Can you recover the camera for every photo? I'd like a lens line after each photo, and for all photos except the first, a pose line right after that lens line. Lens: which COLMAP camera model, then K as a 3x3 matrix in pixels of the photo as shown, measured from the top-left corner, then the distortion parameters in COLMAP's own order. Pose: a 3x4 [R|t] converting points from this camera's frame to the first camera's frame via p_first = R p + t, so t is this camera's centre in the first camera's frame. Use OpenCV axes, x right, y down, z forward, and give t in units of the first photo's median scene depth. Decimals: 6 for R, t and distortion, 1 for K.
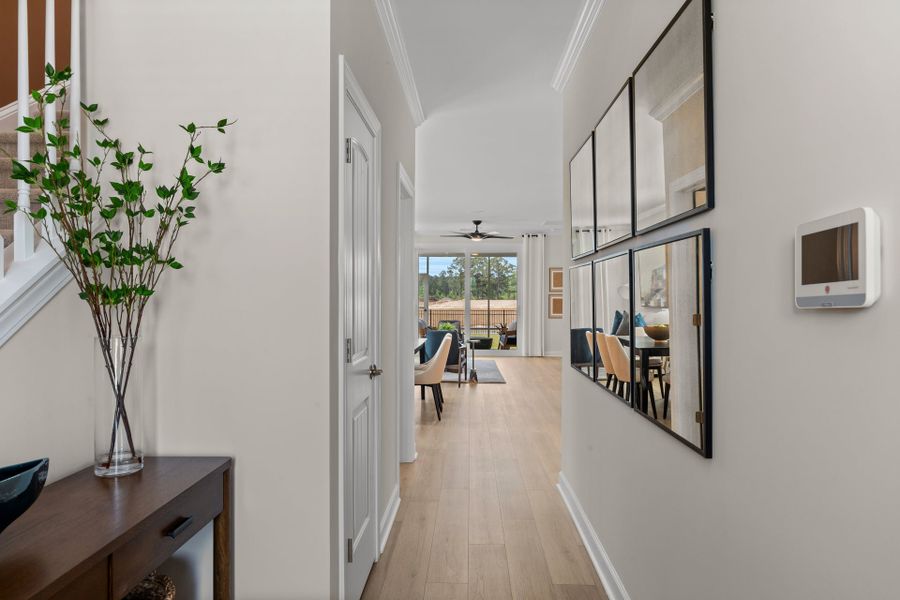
lens RADIAL K [[591.0, 0, 452.1], [0, 591.0, 295.2], [0, 0, 1]] dist [-0.001598, 0.008778]
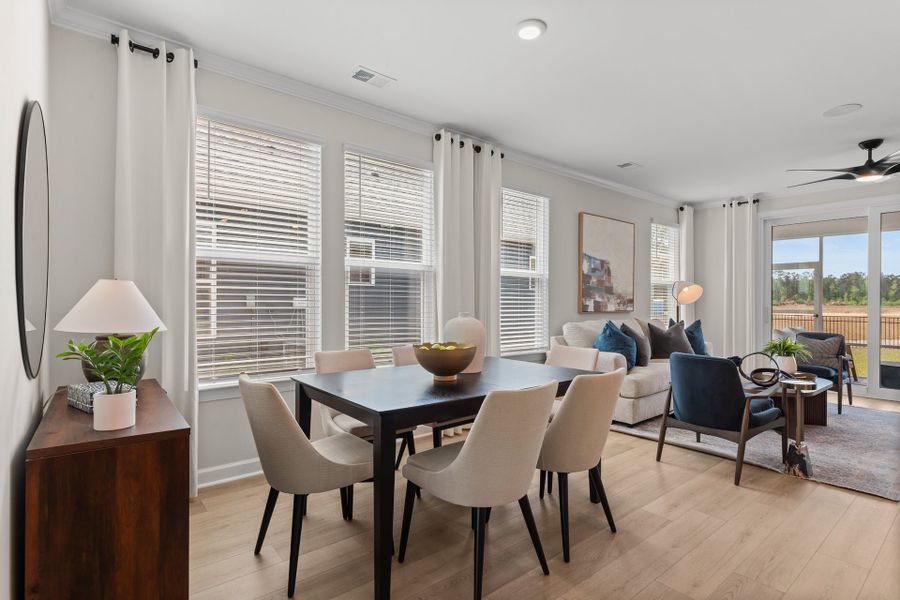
lens RADIAL K [[445.3, 0, 454.2], [0, 445.3, 302.3], [0, 0, 1]] dist [0.005897, -0.001025]
pose [[0.650377, 0.000414, -0.759611, 0.396747], [0.000939, 0.999999, 0.001350, 0.047828], [0.759611, -0.001591, 0.650376, 1.851589]]
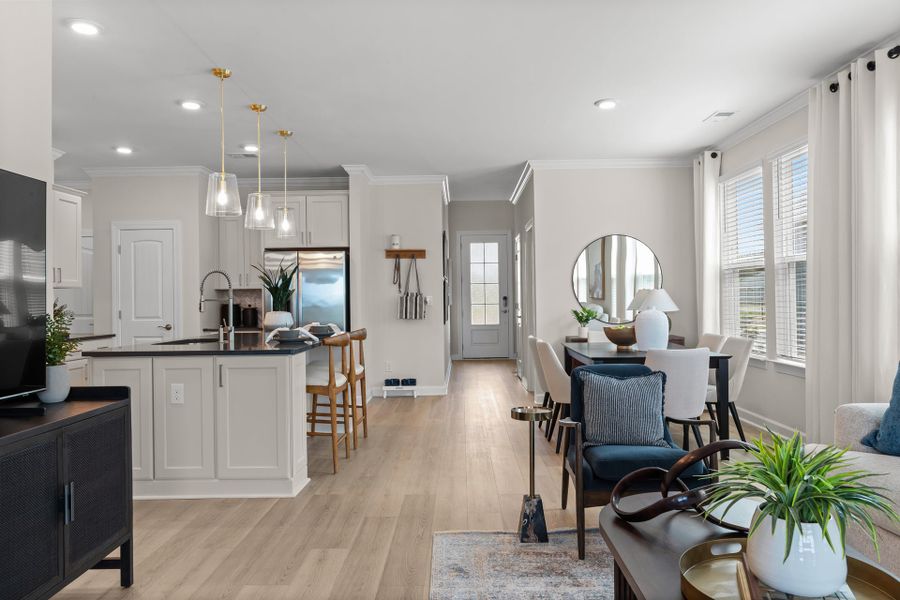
lens RADIAL K [[591.0, 0, 459.2], [0, 591.0, 303.3], [0, 0, 1]] dist [-0.001598, 0.008778]
pose [[-0.999624, 0.011034, -0.025087, 0.266453], [0.010971, 0.999936, 0.002617, 0.050219], [0.025114, 0.002341, -0.999682, 4.240690]]
